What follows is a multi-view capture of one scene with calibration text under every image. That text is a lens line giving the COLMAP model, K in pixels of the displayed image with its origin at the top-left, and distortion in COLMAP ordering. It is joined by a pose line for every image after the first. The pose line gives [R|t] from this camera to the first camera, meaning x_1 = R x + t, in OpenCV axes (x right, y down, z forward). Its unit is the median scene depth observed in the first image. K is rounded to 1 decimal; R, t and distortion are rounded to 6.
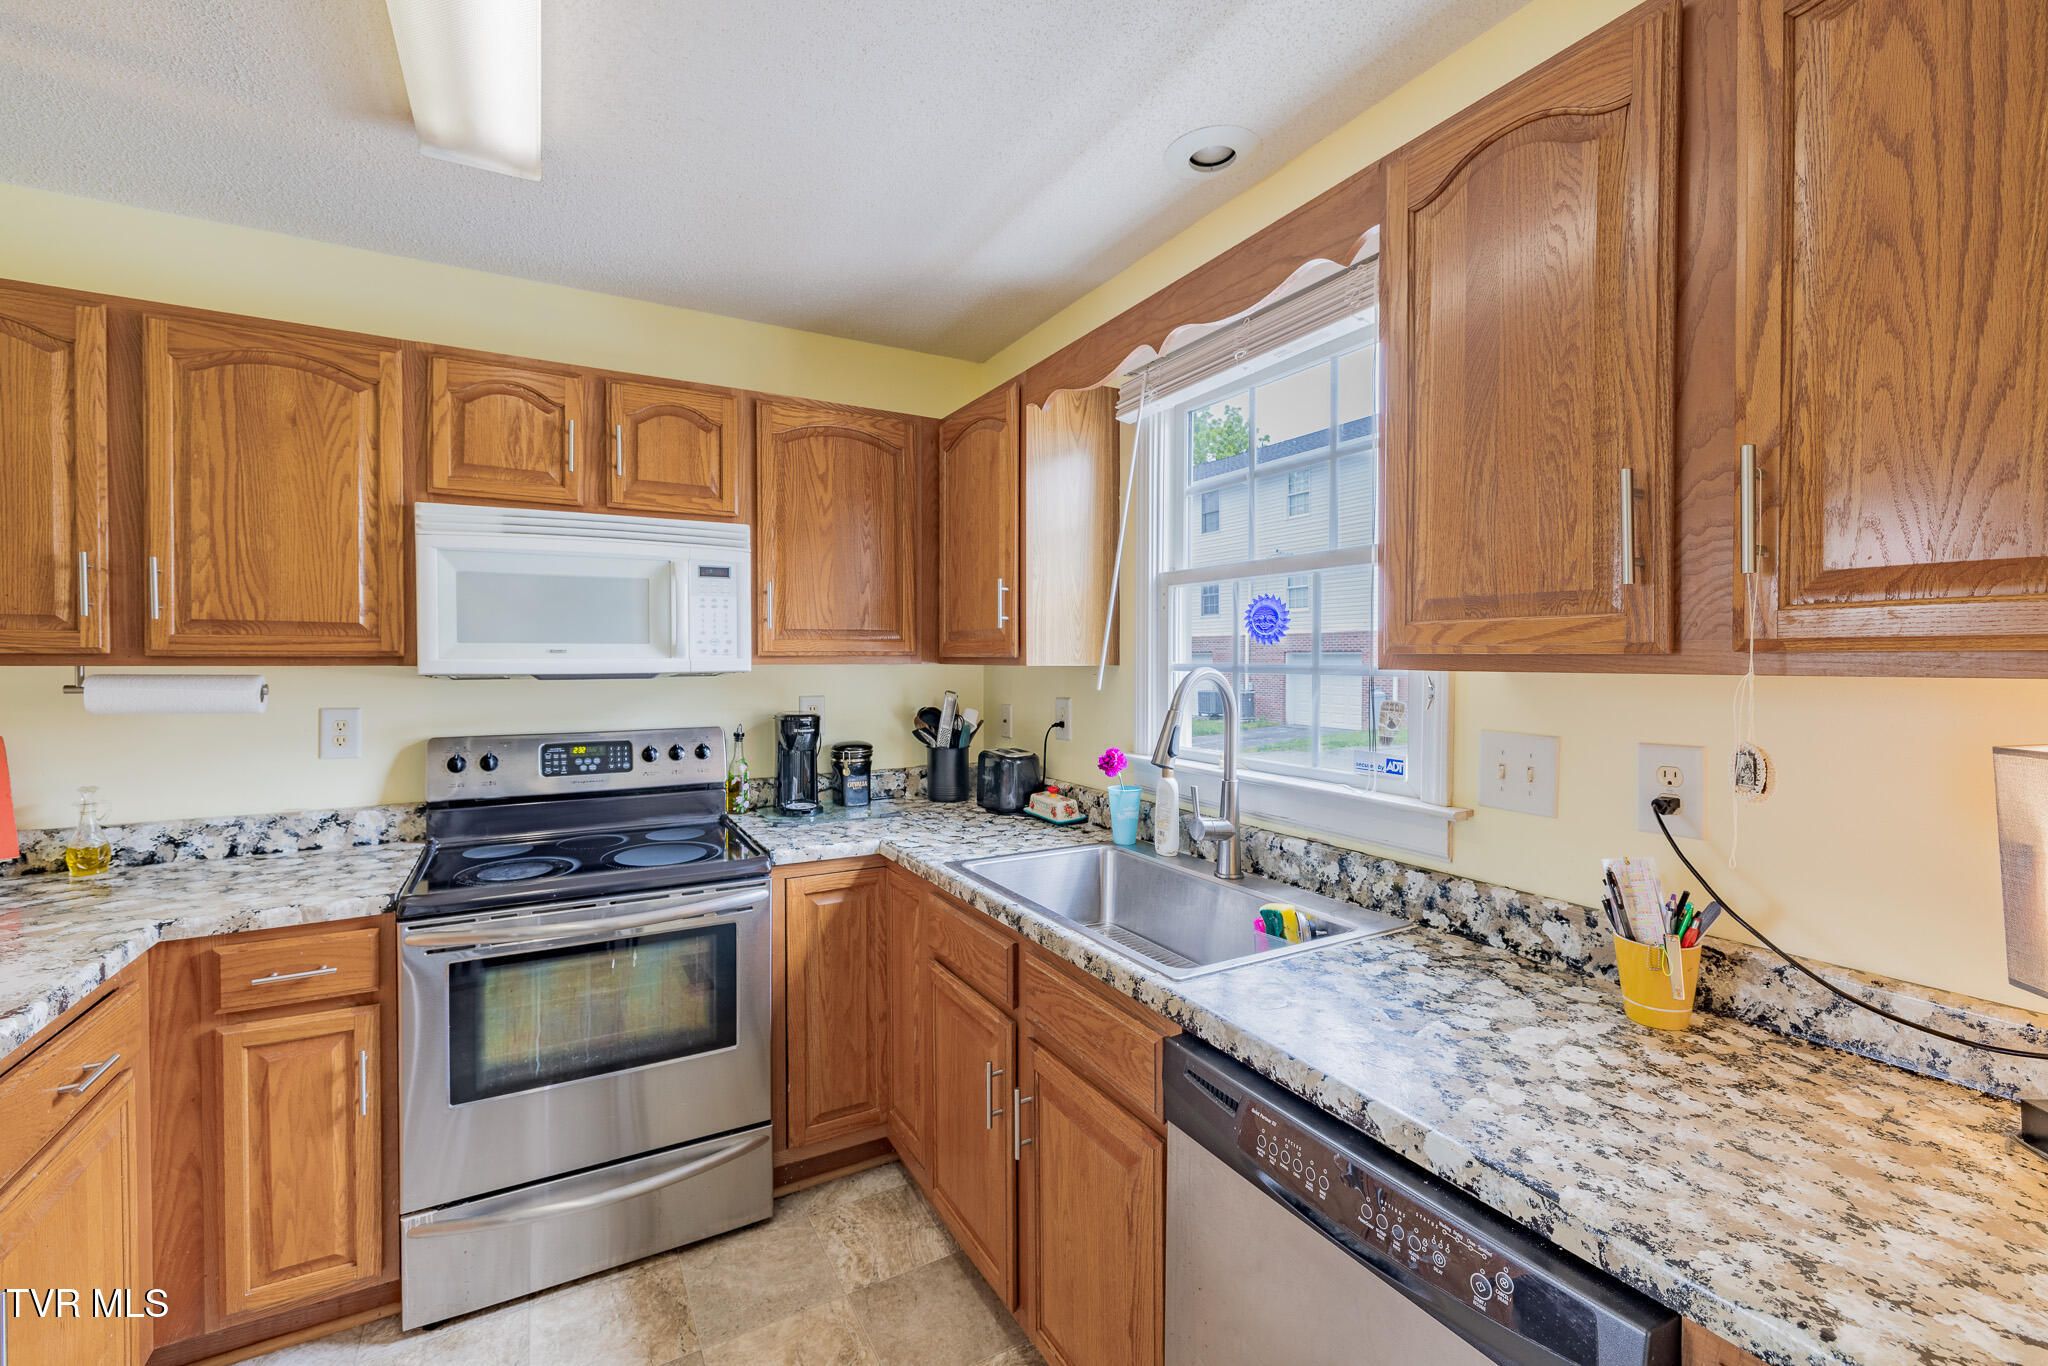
lens RADIAL K [[856.2, 0, 1021.7], [0, 856.2, 664.5], [0, 0, 1]] dist [-0.002482, 0.001168]
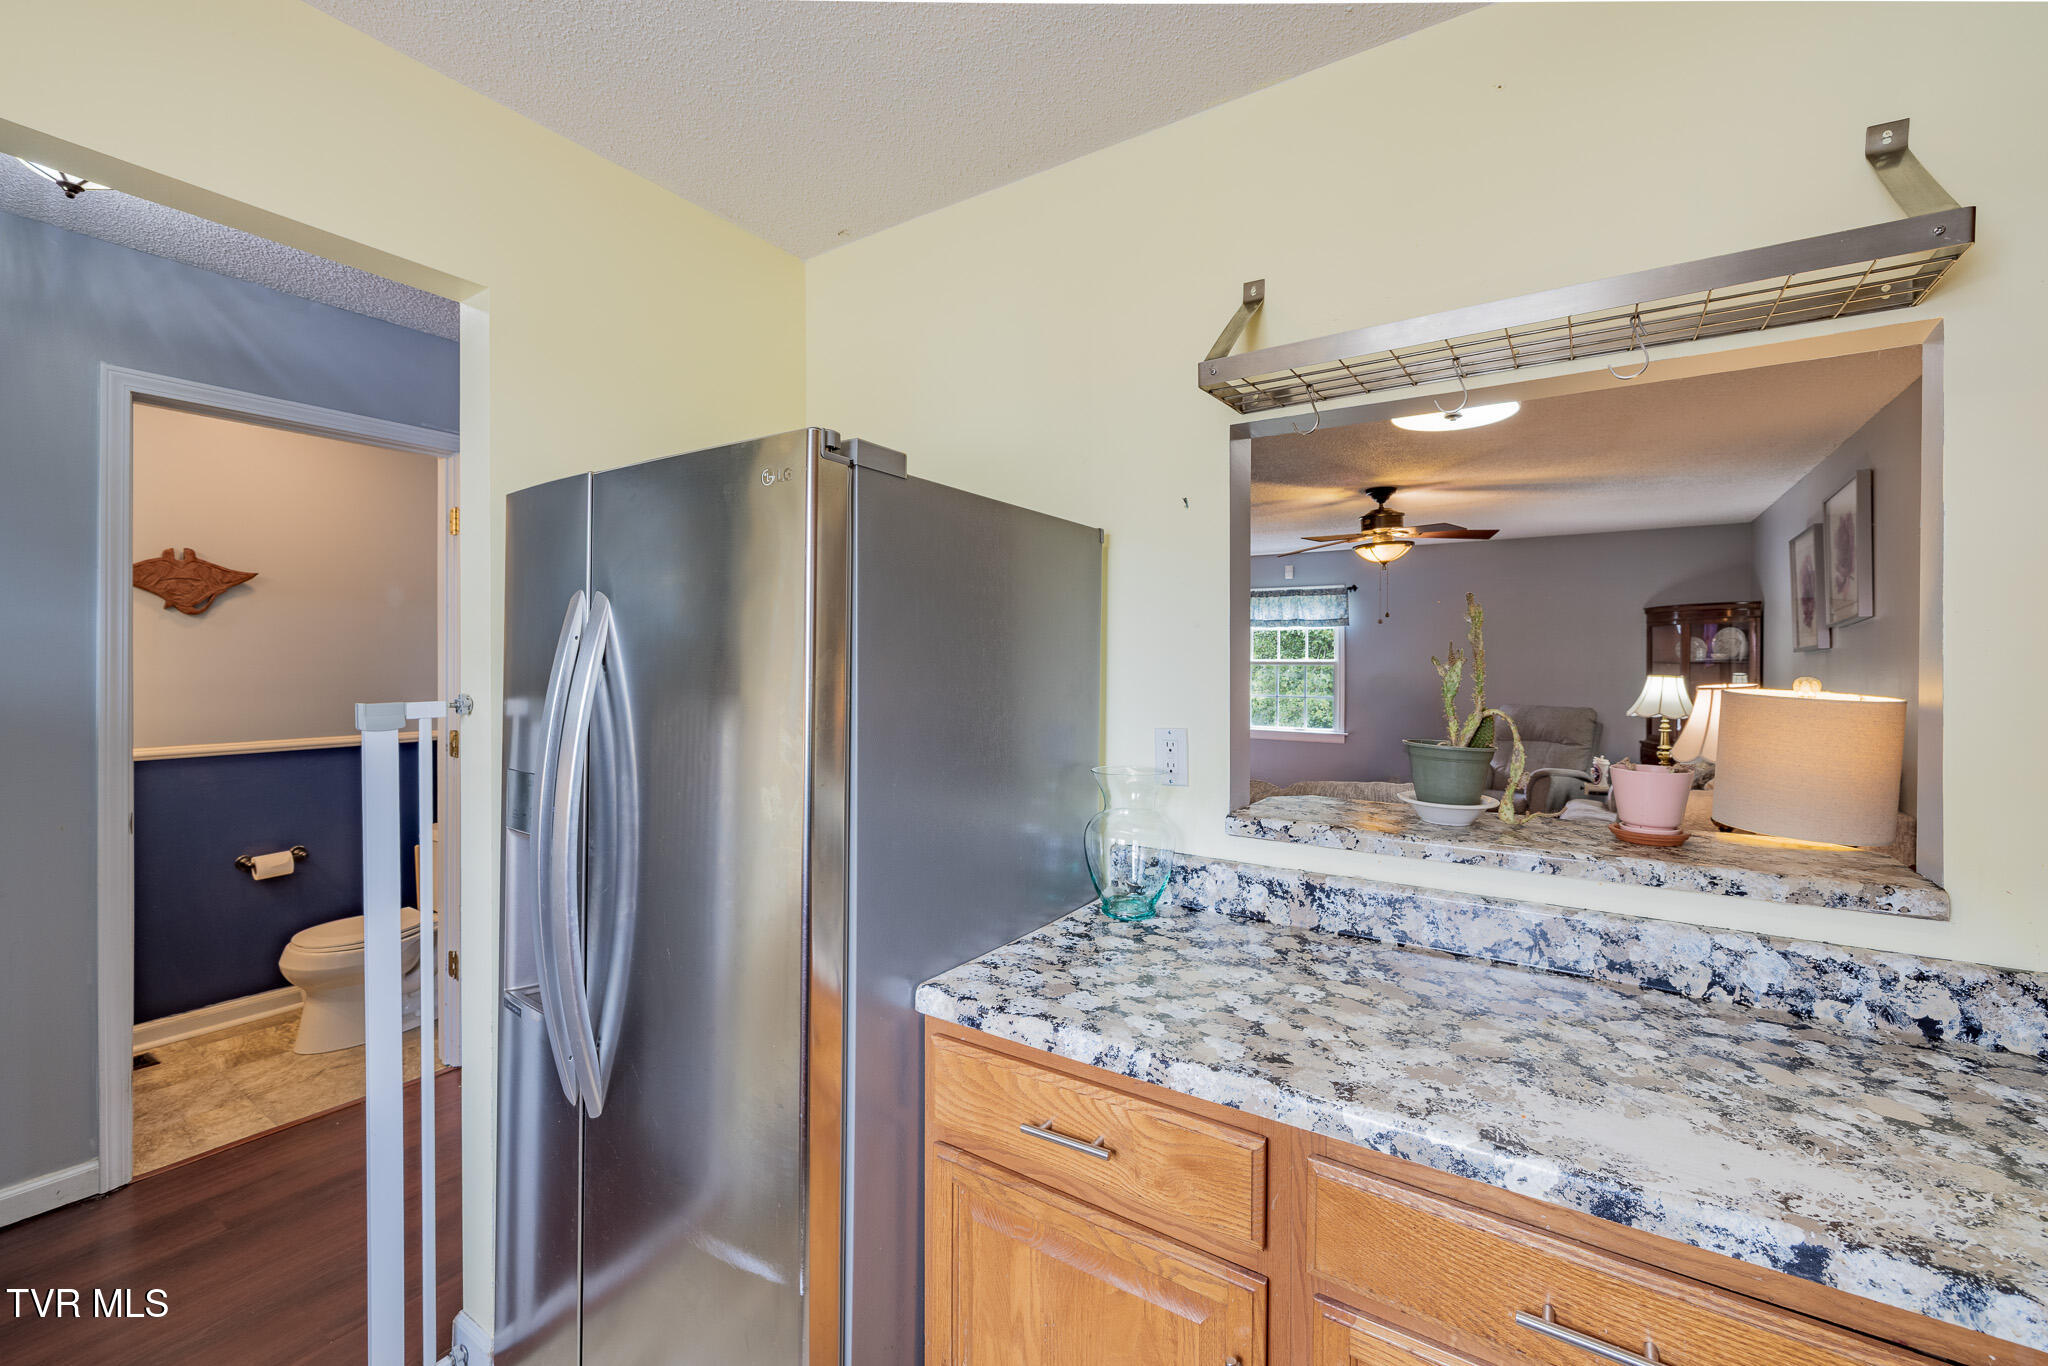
lens RADIAL K [[856.2, 0, 1031.1], [0, 856.2, 667.1], [0, 0, 1]] dist [-0.002482, 0.001168]
pose [[-0.892611, -0.002926, -0.450818, -0.269001], [-0.009330, 0.999885, 0.011985, 0.000067], [0.450731, 0.014904, -0.892535, 0.792619]]
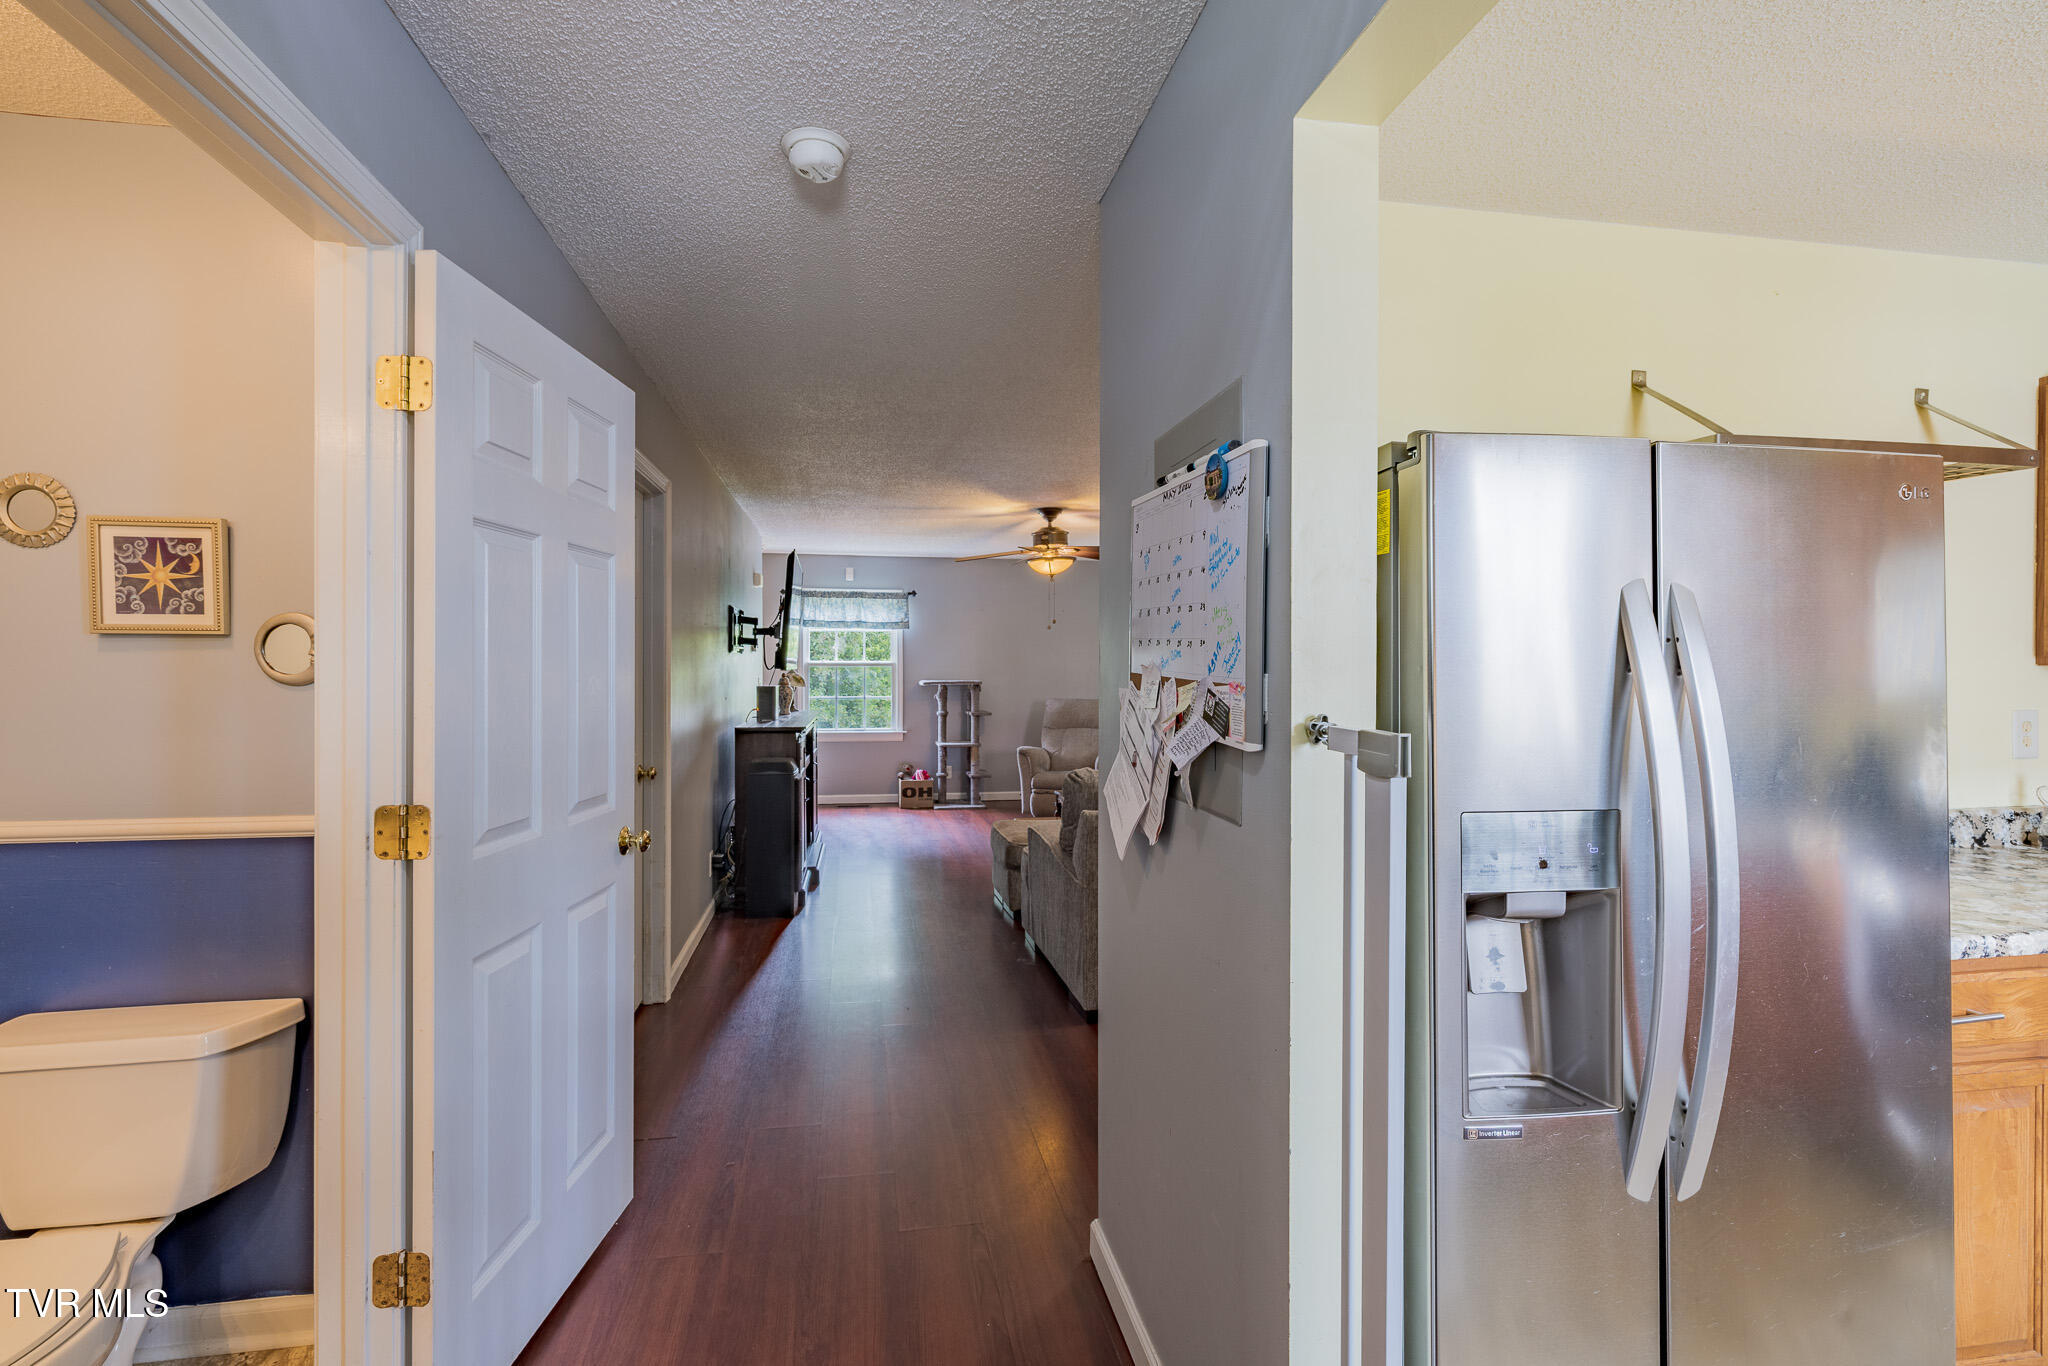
lens RADIAL K [[856.2, 0, 1013.3], [0, 856.2, 673.4], [0, 0, 1]] dist [-0.002482, 0.001168]
pose [[-0.345332, 0.006650, -0.938457, 0.370362], [-0.009879, 0.999894, 0.010721, 0.010530], [0.938428, 0.012973, -0.345230, -0.107546]]
